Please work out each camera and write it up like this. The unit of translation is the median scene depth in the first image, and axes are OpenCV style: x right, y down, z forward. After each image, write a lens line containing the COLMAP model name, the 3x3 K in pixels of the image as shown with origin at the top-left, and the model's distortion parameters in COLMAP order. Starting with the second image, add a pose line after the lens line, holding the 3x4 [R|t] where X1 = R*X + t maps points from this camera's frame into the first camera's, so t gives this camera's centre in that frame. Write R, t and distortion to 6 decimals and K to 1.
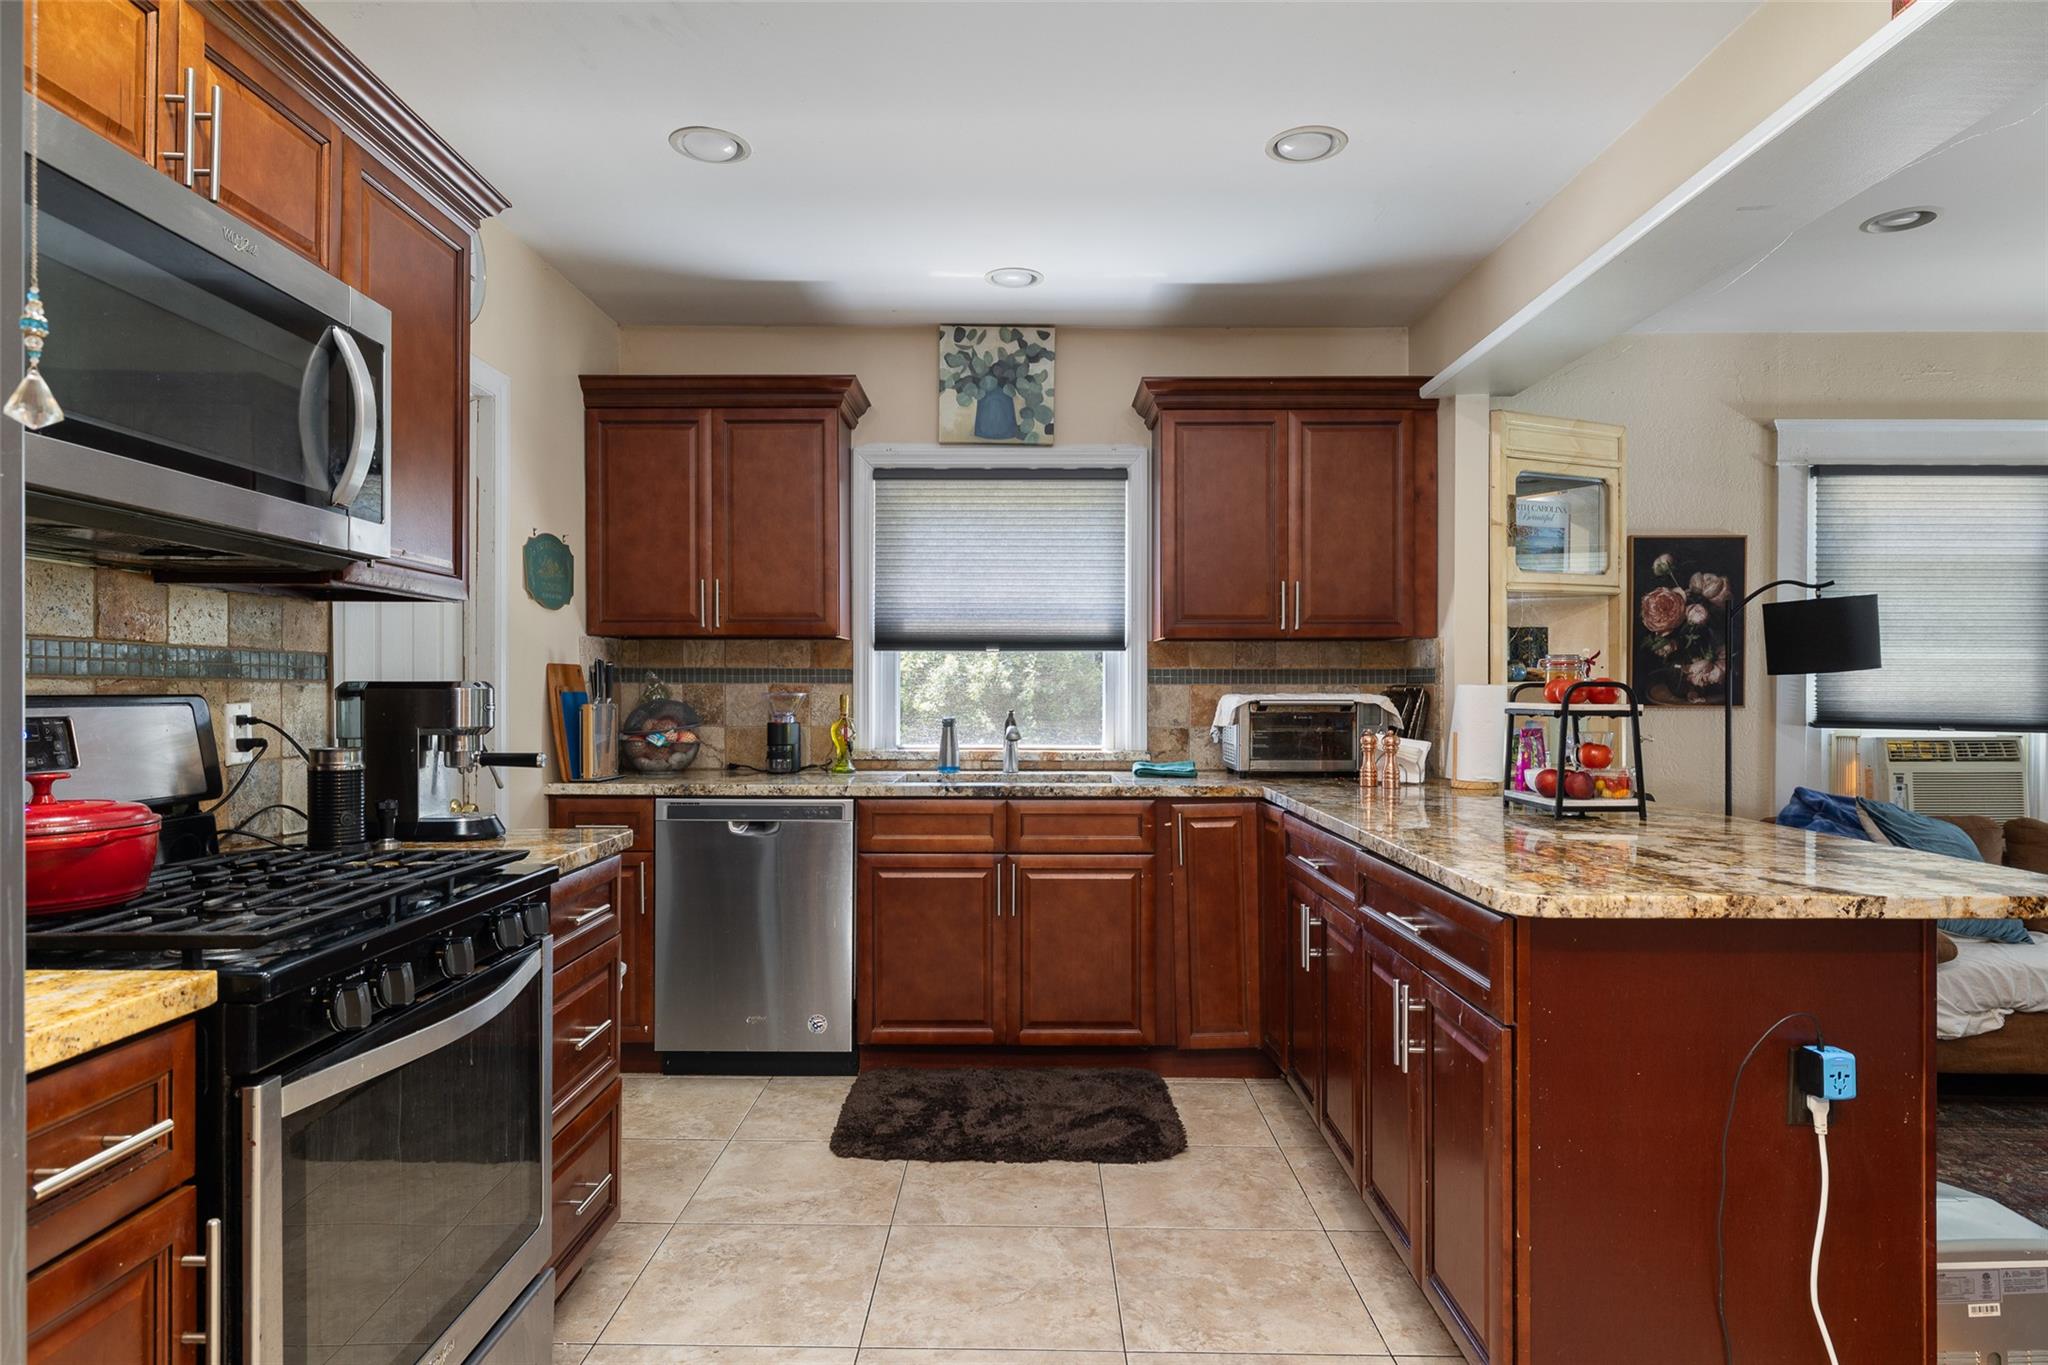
lens RADIAL K [[1185.1, 0, 1015.9], [0, 1185.1, 691.7], [0, 0, 1]] dist [0.003457, -0.000970]
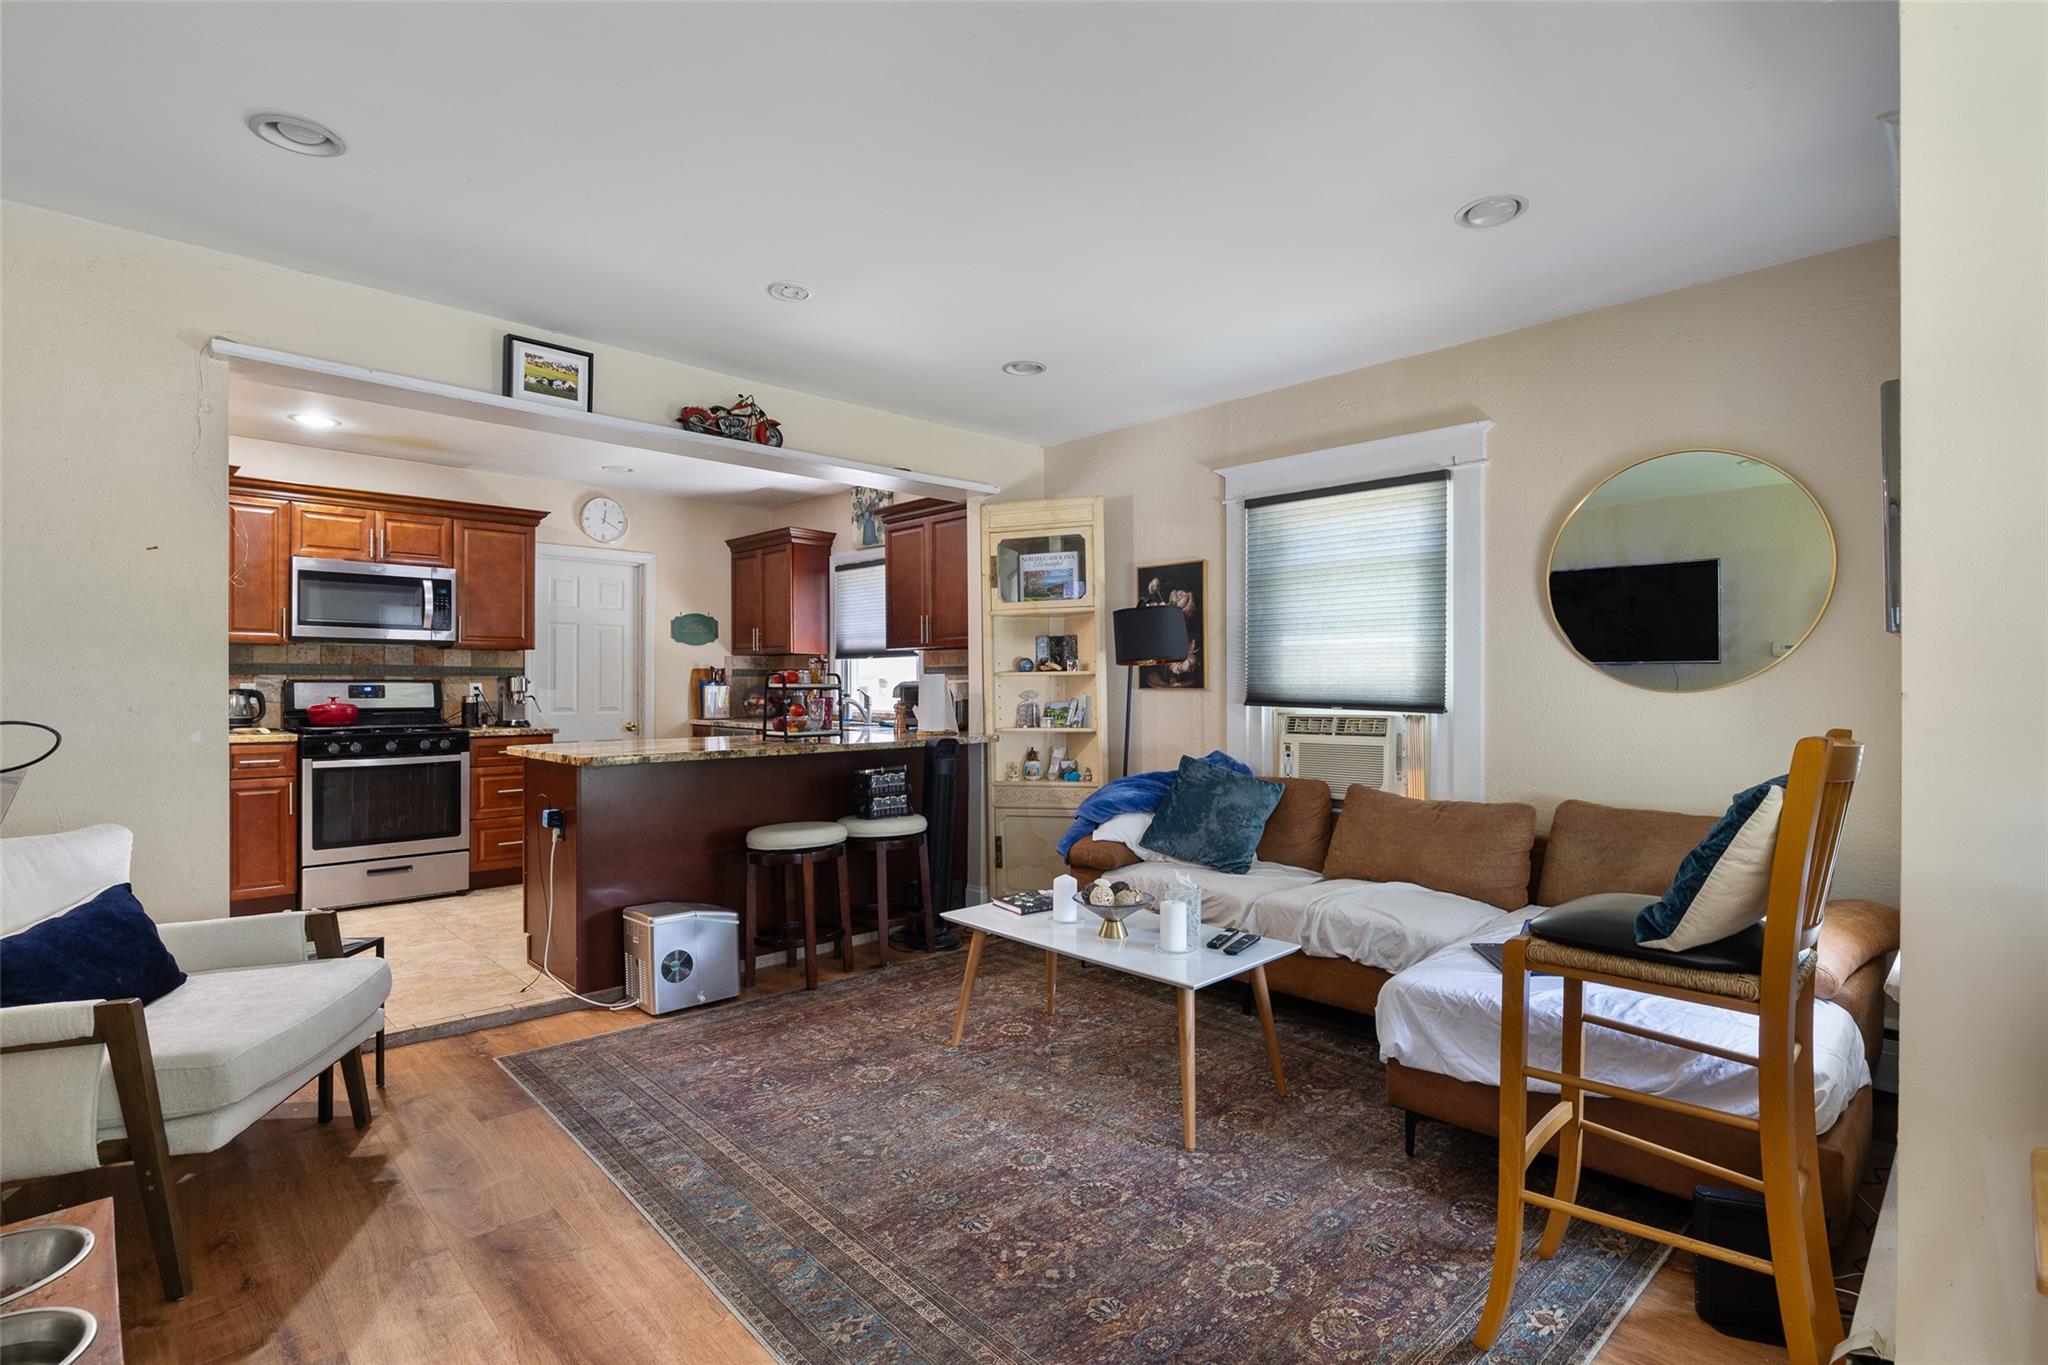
lens RADIAL K [[972.5, 0, 1024.0], [0, 972.5, 682.5], [0, 0, 1]] dist [-0.004150, -0.000105]
pose [[0.702887, -0.002123, -0.711299, 1.251945], [-0.000037, 0.999995, -0.003022, 0.008788], [0.711302, 0.002150, 0.702883, 0.093971]]
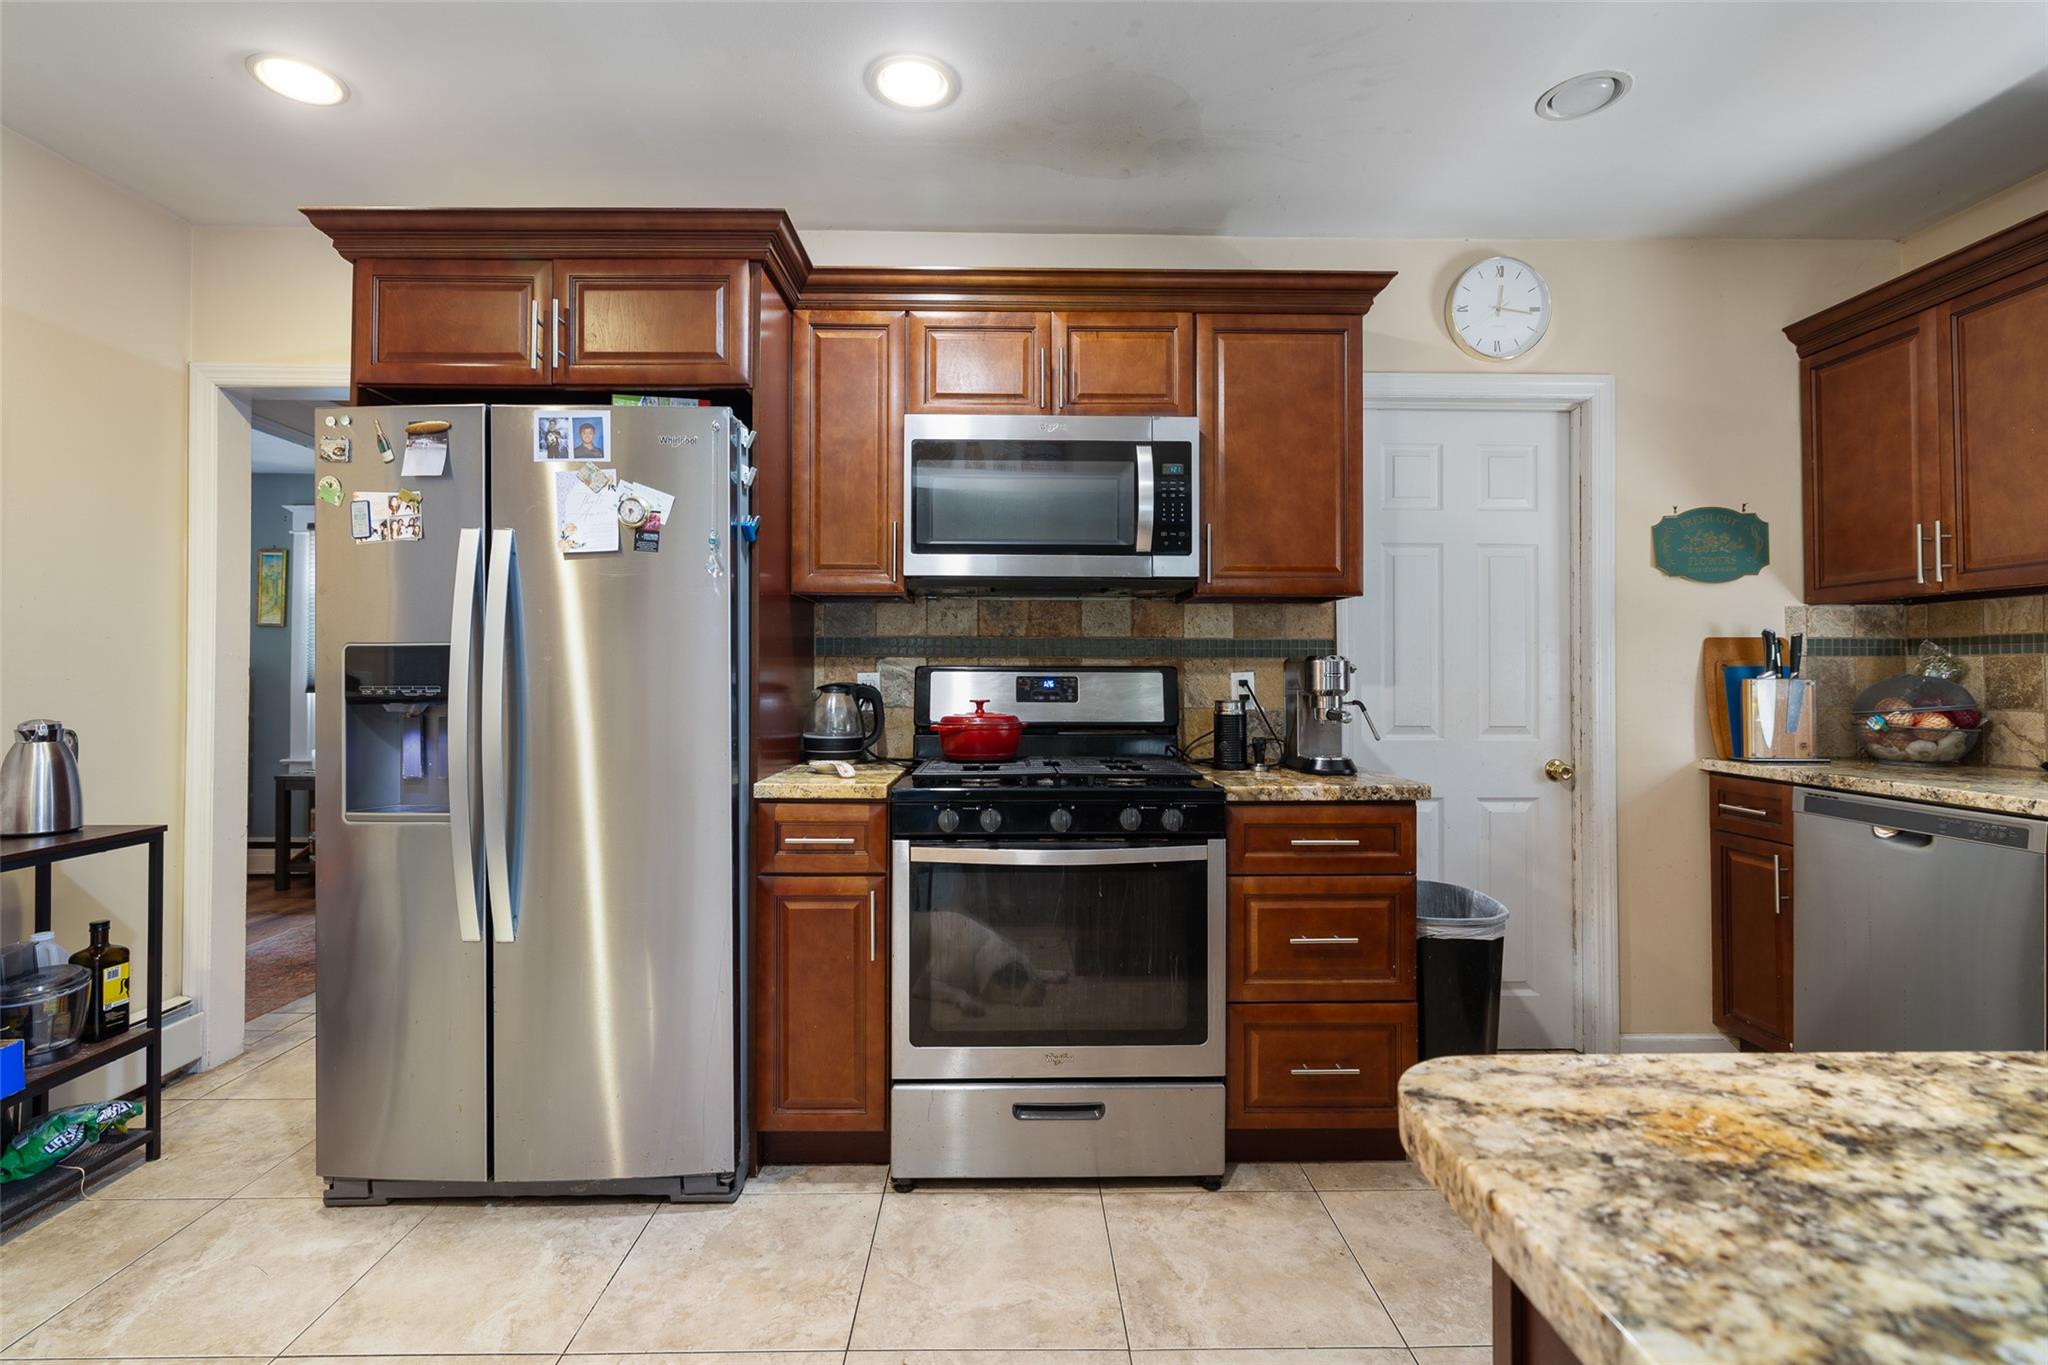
lens RADIAL K [[931.1, 0, 1020.7], [0, 931.1, 658.0], [0, 0, 1]] dist [-0.001999, -0.000004]
pose [[0.022057, -0.020258, -0.999551, 0.322453], [-0.002222, 0.999791, -0.020312, 0.008897], [0.999754, 0.002669, 0.022007, 0.353755]]
